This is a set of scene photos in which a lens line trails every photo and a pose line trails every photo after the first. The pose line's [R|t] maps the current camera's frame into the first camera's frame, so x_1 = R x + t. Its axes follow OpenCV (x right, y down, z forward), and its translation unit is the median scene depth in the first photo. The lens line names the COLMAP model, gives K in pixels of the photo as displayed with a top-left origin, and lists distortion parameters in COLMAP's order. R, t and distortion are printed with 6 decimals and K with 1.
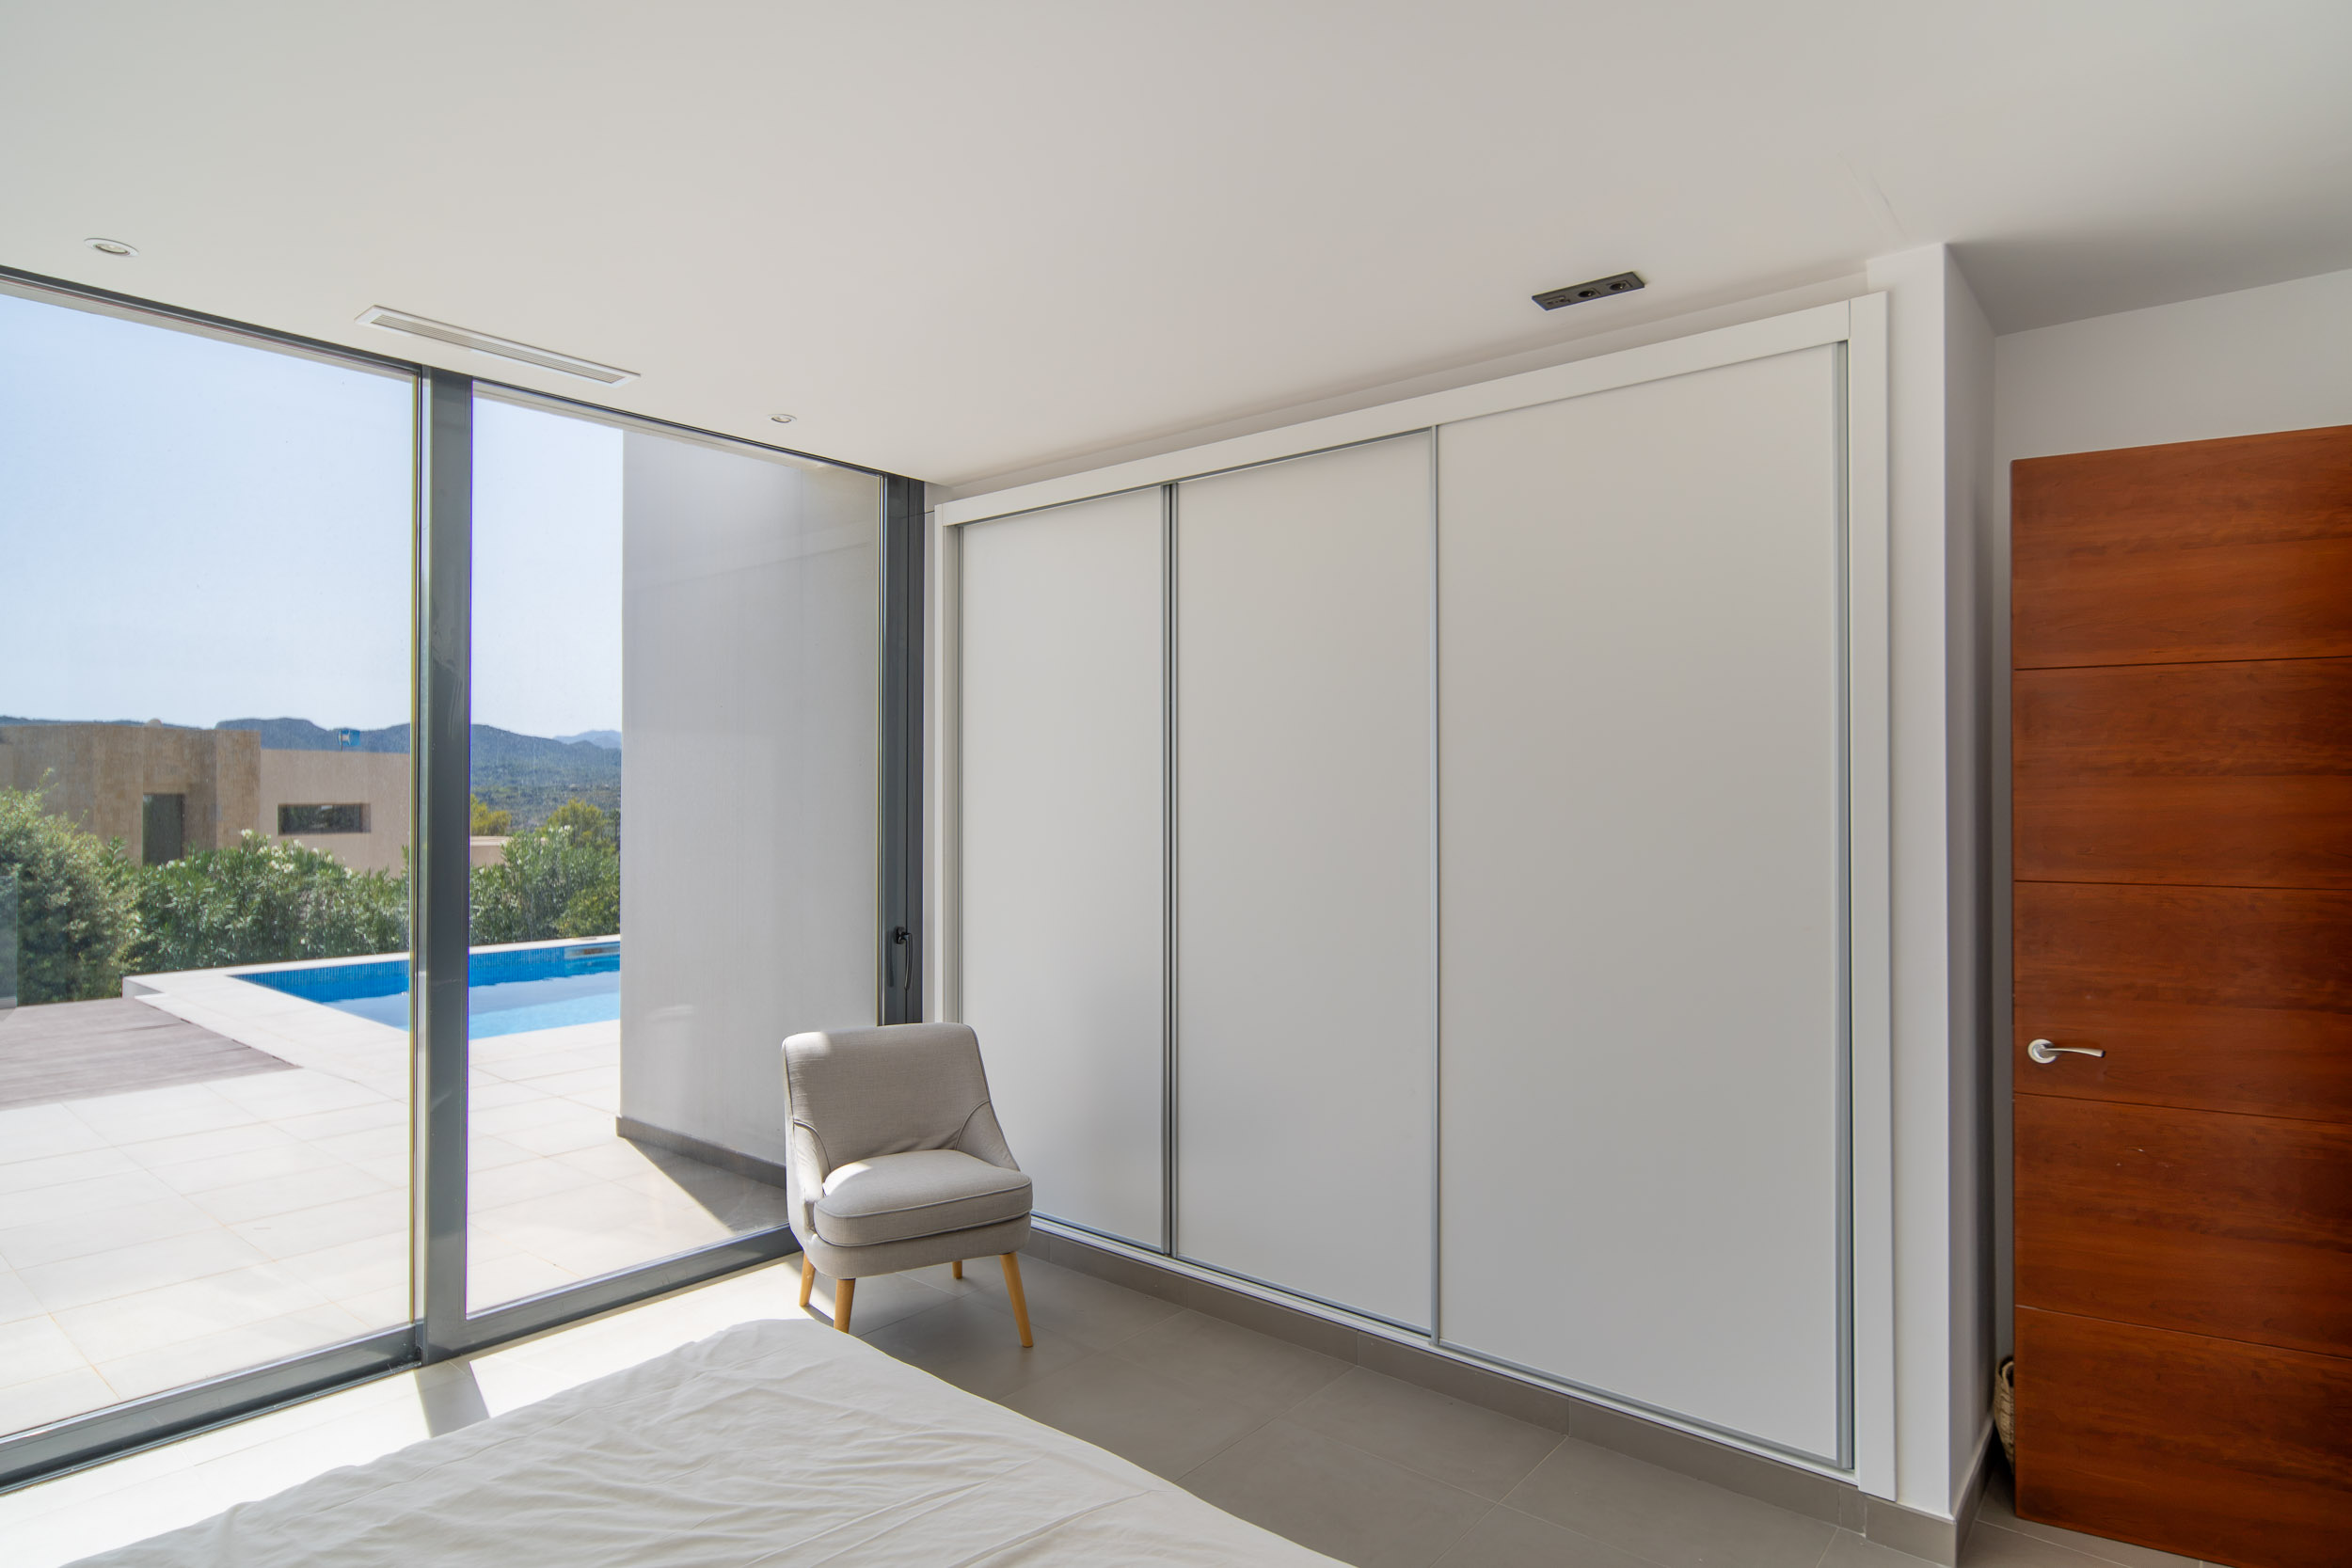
lens RADIAL K [[1293.5, 0, 1193.9], [0, 1293.5, 782.0], [0, 0, 1]] dist [0.002304, 0.000438]
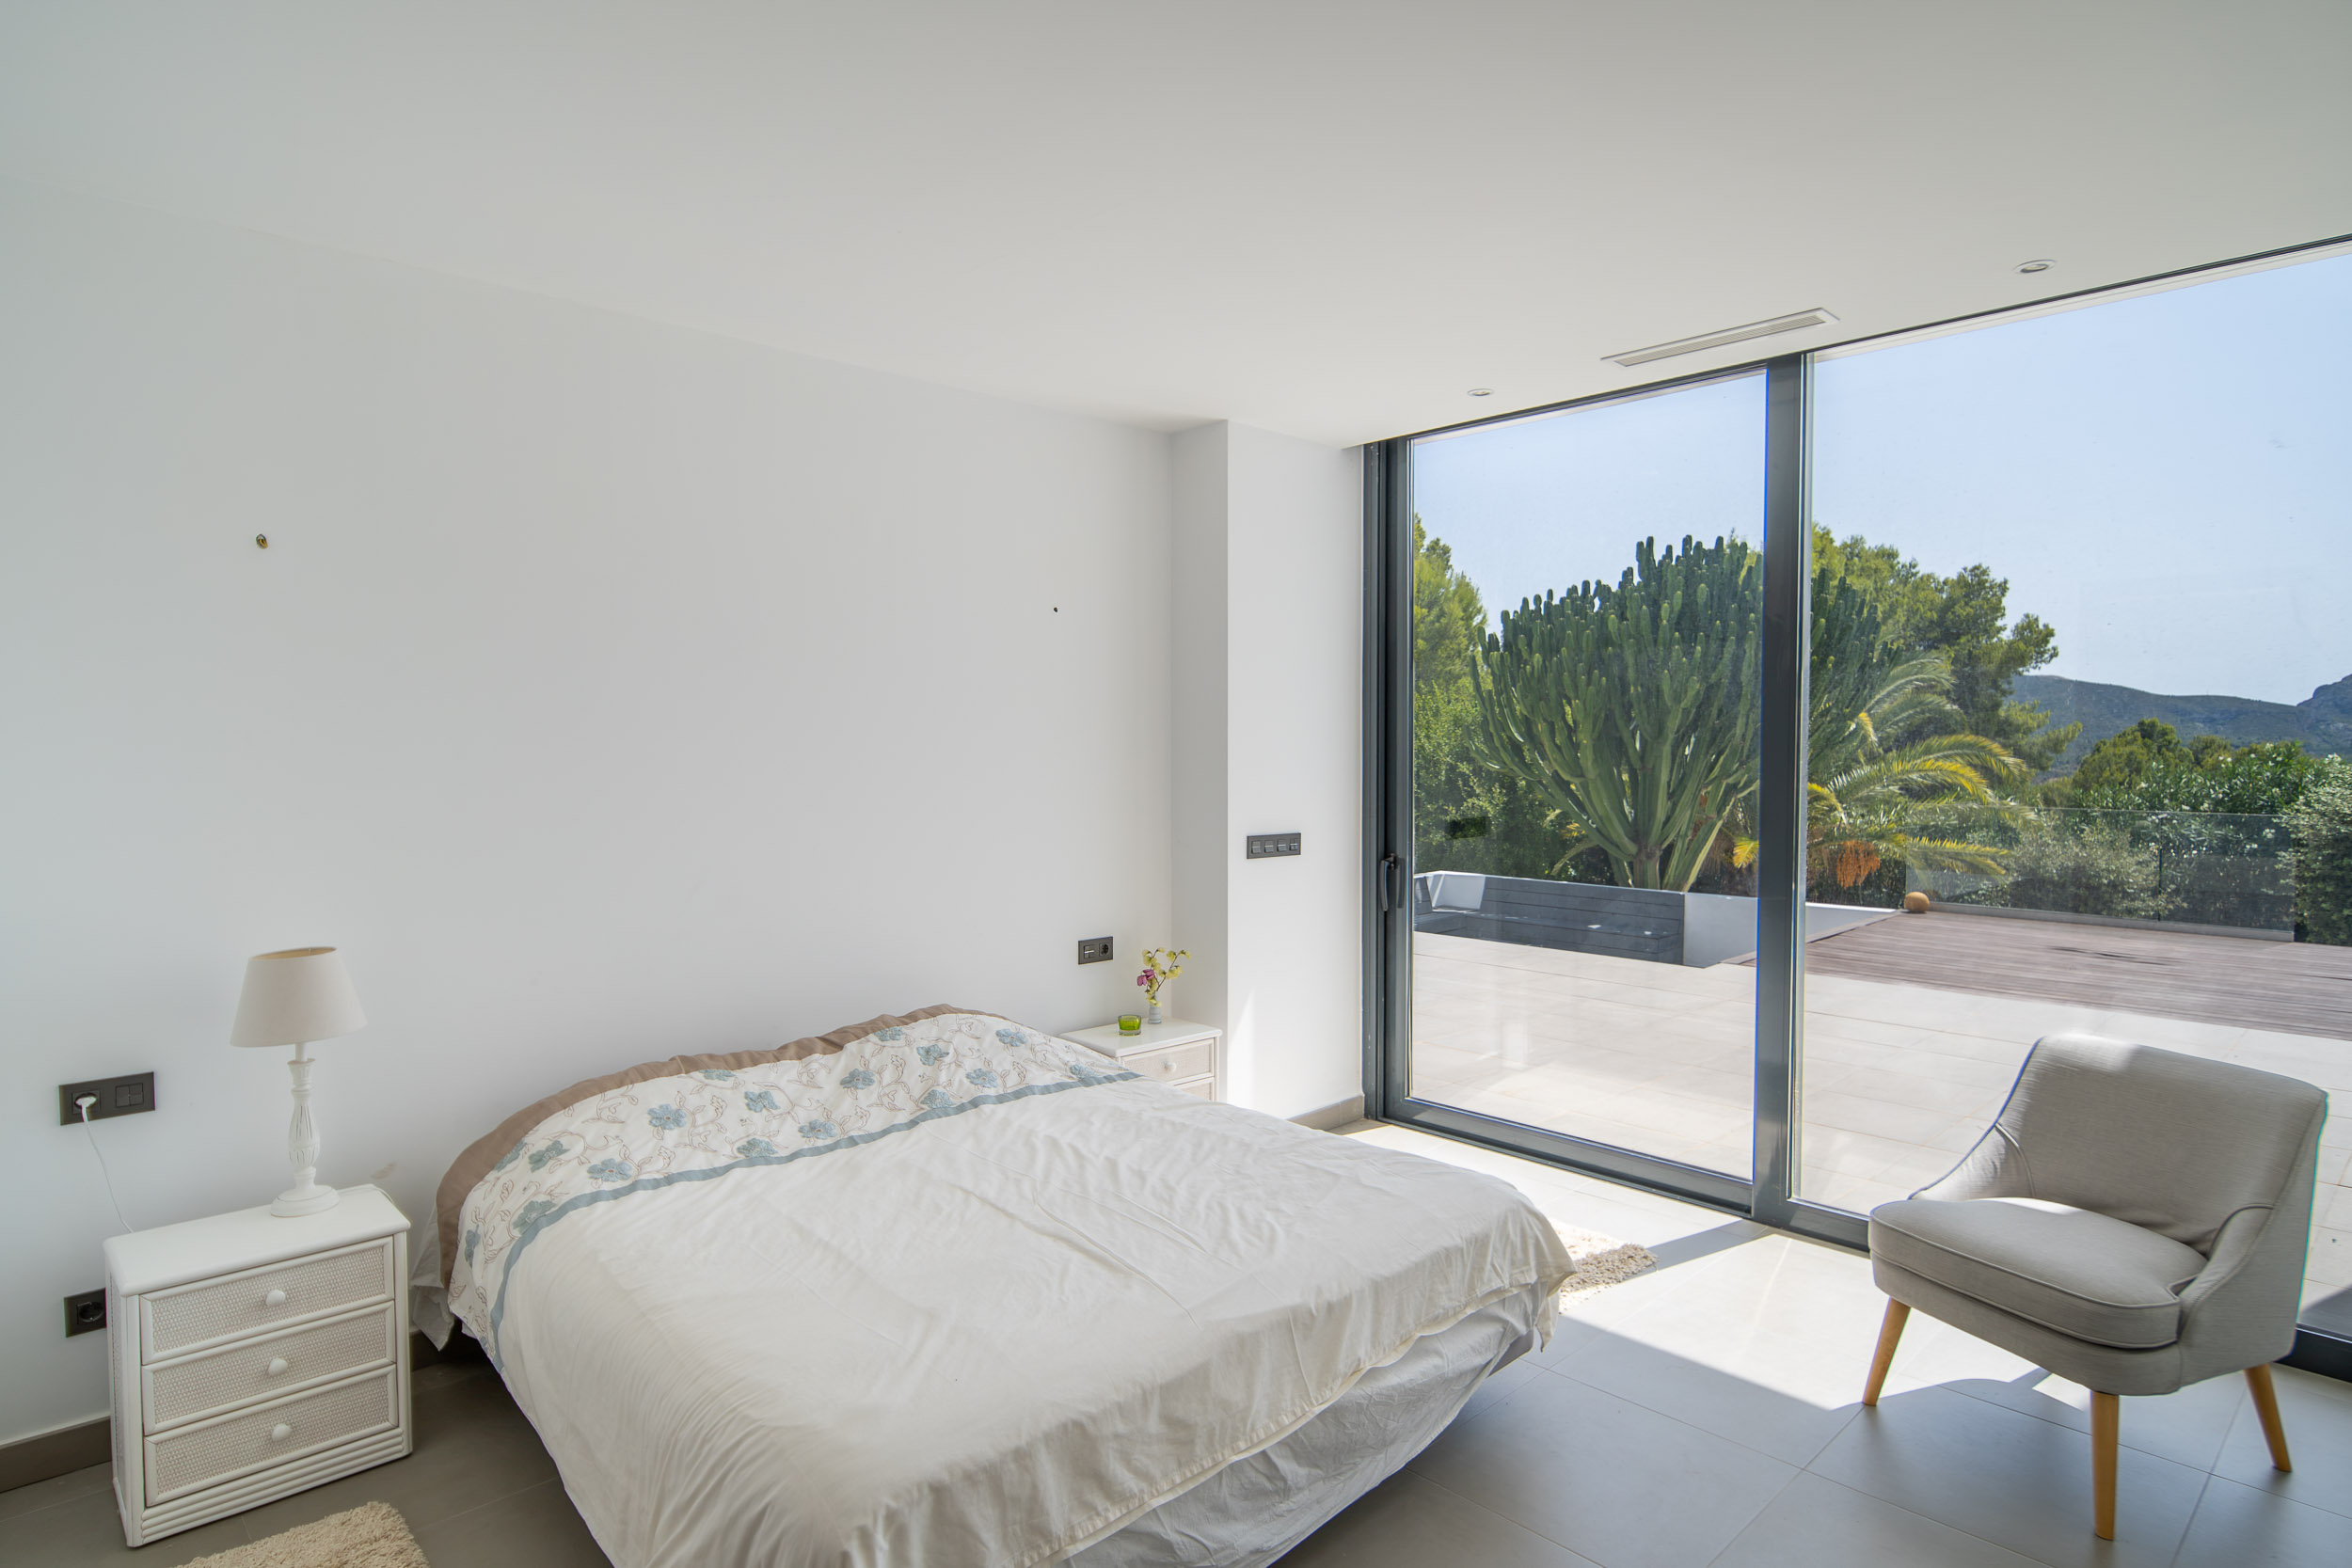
lens RADIAL K [[1293.5, 0, 1170.1], [0, 1293.5, 779.9], [0, 0, 1]] dist [0.002304, 0.000438]
pose [[-0.125087, 0.030285, -0.991683, 0.709869], [0.009664, 0.999524, 0.029306, 0.013408], [0.992099, -0.005918, -0.125320, 0.709160]]
